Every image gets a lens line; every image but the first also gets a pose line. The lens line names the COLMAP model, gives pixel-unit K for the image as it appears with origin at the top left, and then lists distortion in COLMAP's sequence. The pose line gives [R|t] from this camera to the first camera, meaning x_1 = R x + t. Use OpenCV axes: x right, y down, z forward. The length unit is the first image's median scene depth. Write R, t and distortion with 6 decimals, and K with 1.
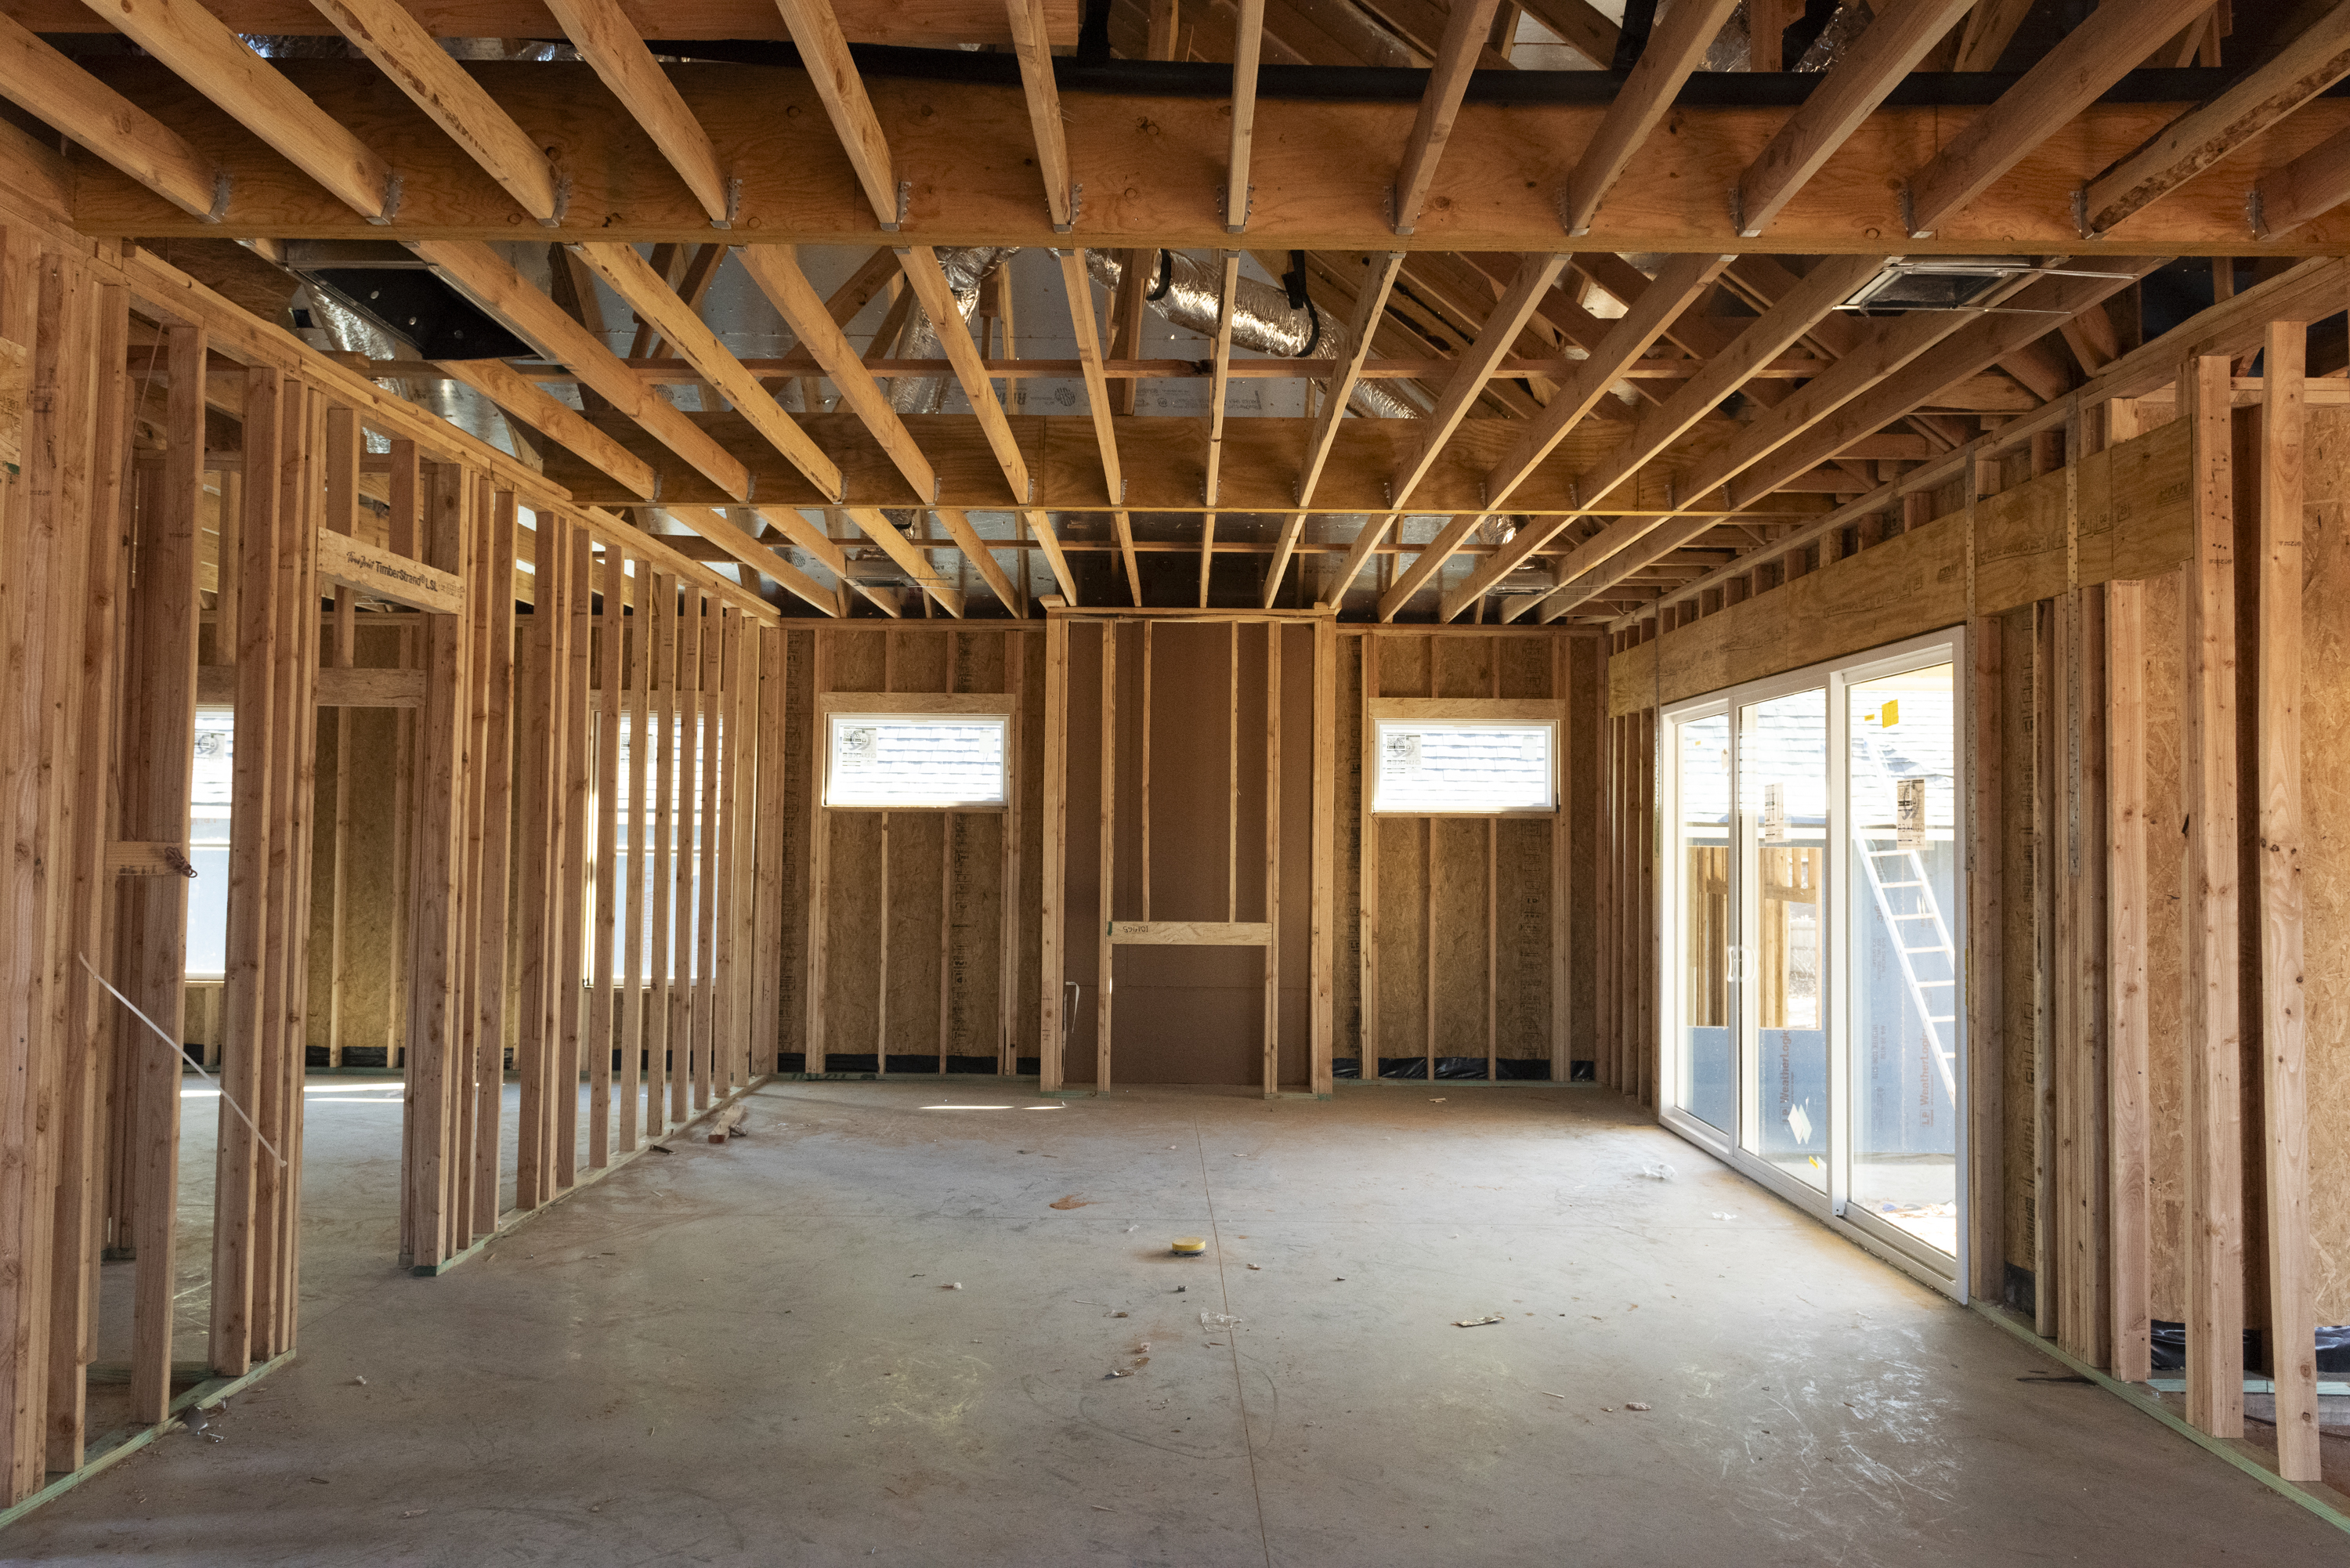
lens RADIAL K [[1578.4, 0, 1174.9], [0, 1578.4, 788.5], [0, 0, 1]] dist [0.002009, -0.001539]
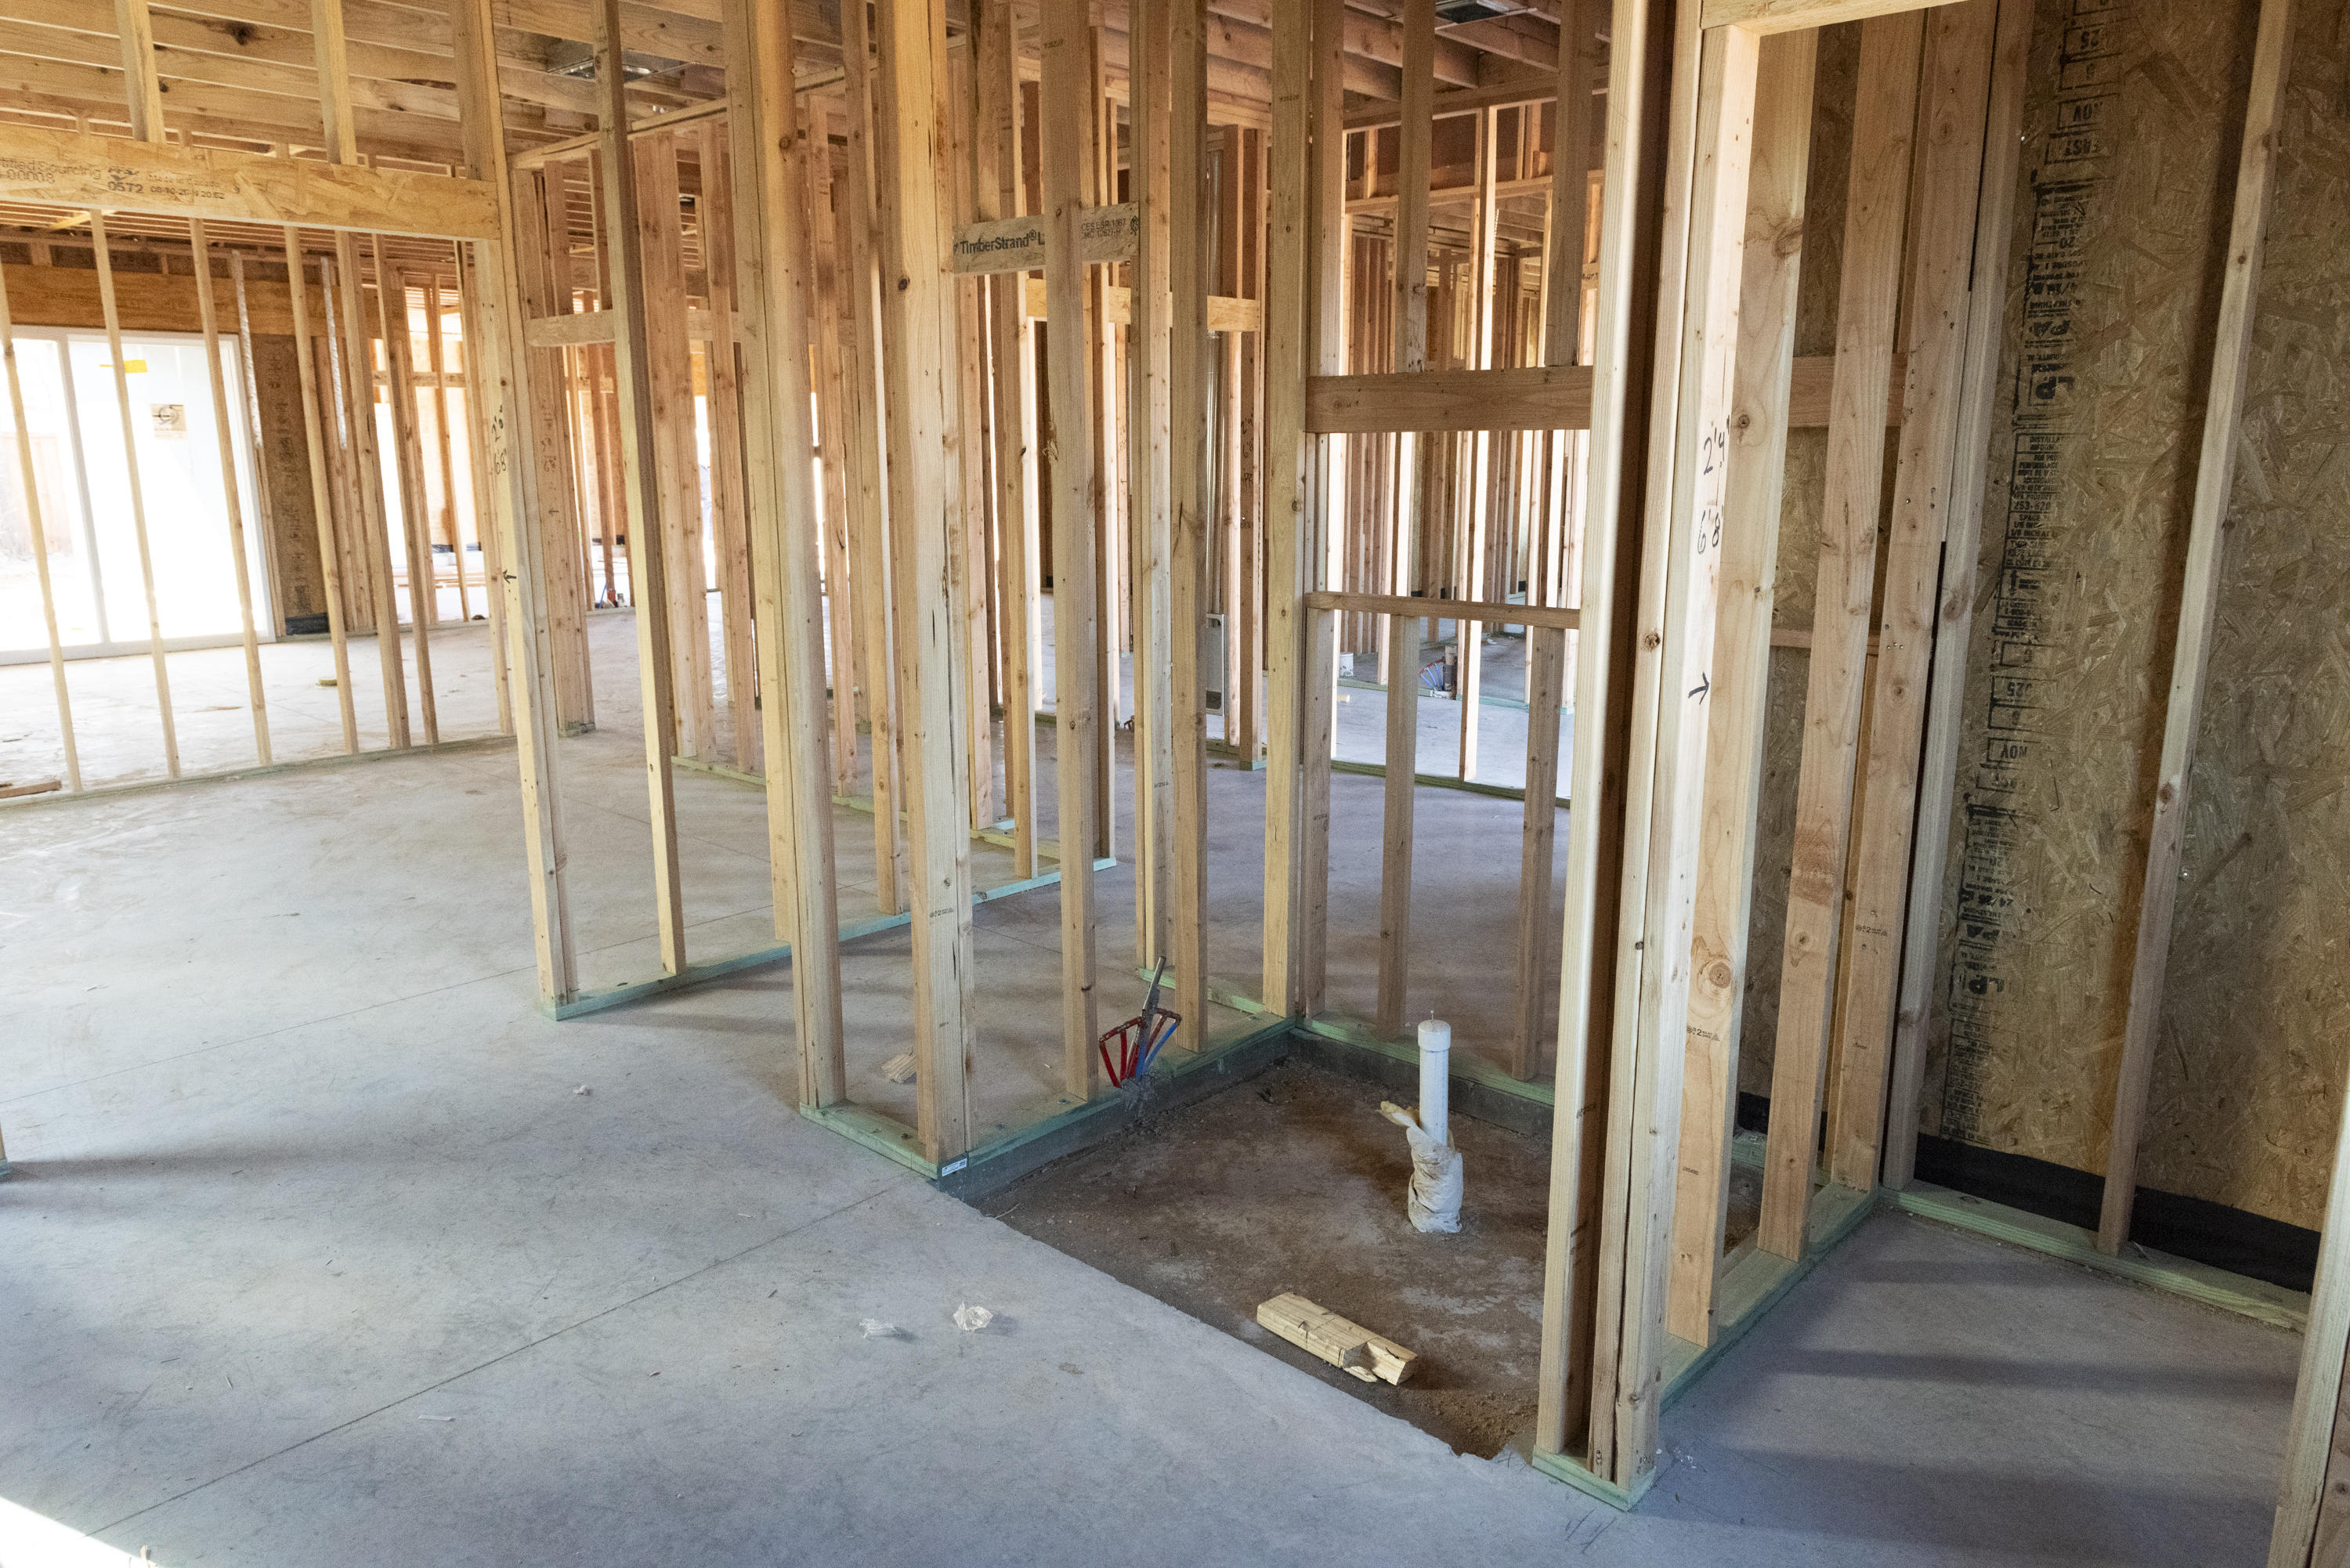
lens RADIAL K [[1574.6, 0, 1183.2], [0, 1574.6, 790.1], [0, 0, 1]] dist [0.000741, -0.005124]
pose [[-0.743656, -0.155095, 0.650324, -1.077638], [-0.028187, 0.979128, 0.201279, 0.020613], [-0.667969, 0.131352, -0.732506, 0.977857]]
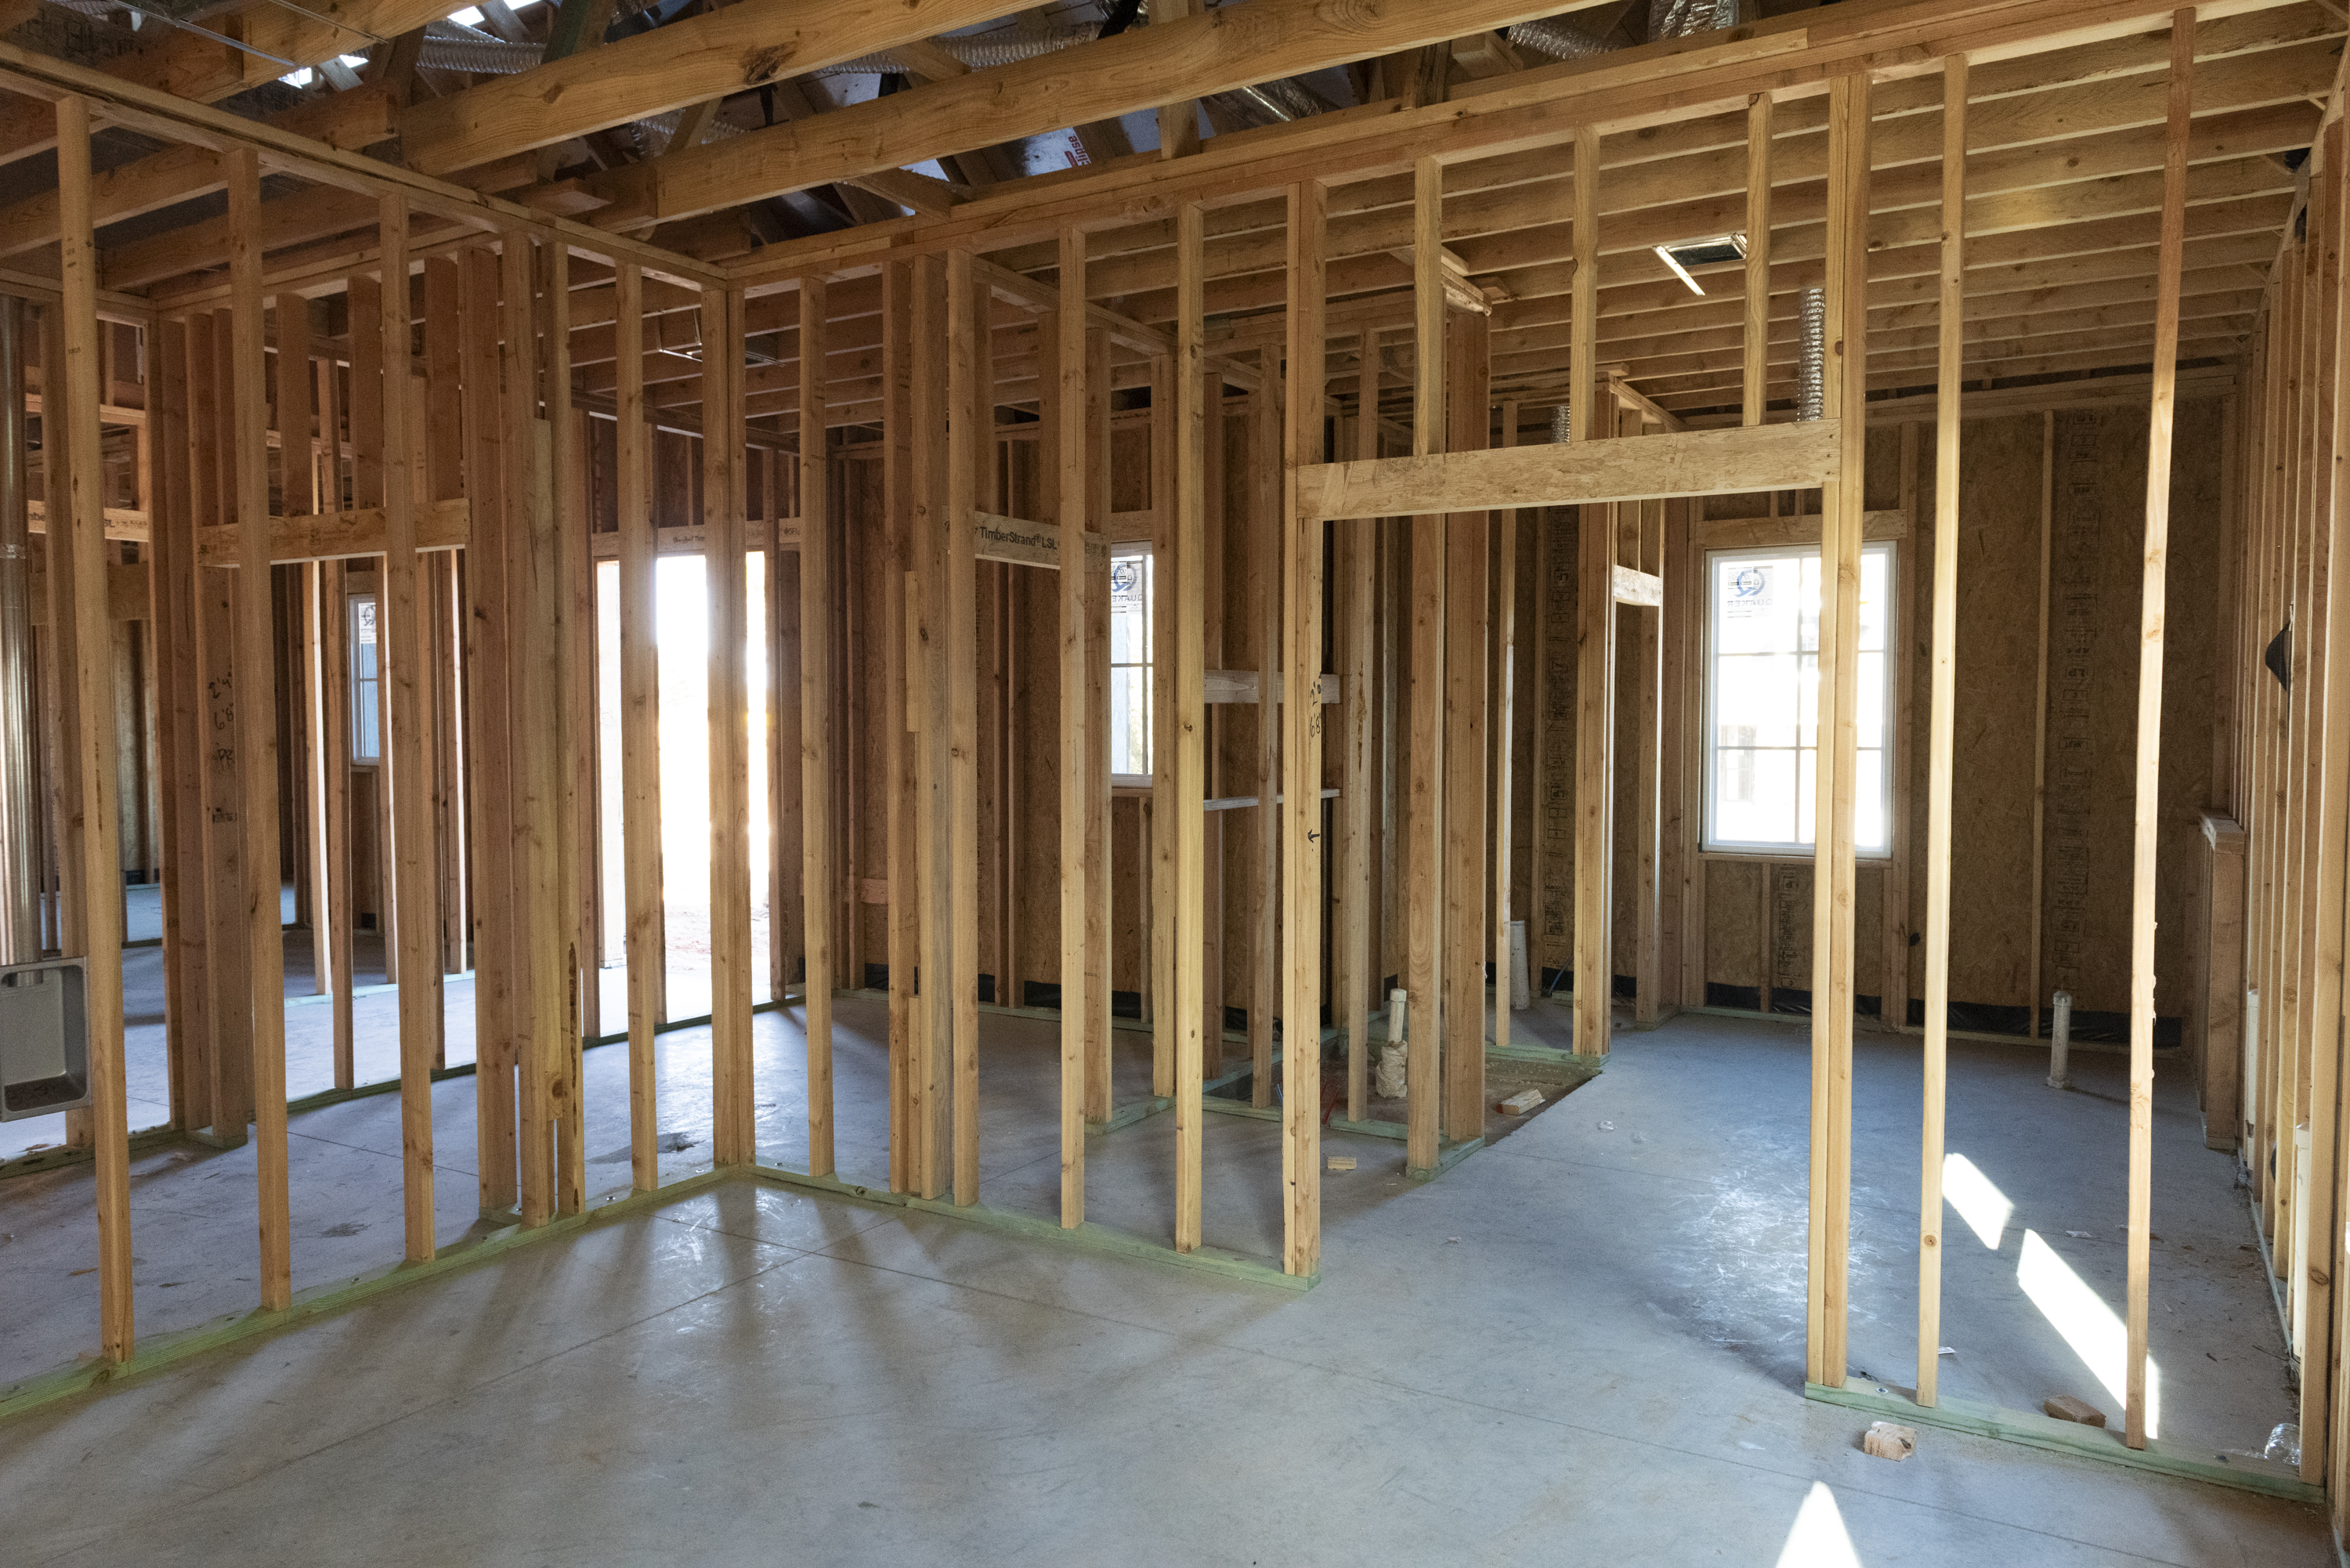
lens RADIAL K [[1574.6, 0, 1183.2], [0, 1574.6, 790.1], [0, 0, 1]] dist [0.000741, -0.005124]
pose [[-0.506718, 0.031184, -0.861548, -0.308846], [0.022771, 0.999481, 0.022784, 0.030236], [0.861811, -0.008073, -0.507165, 0.970005]]
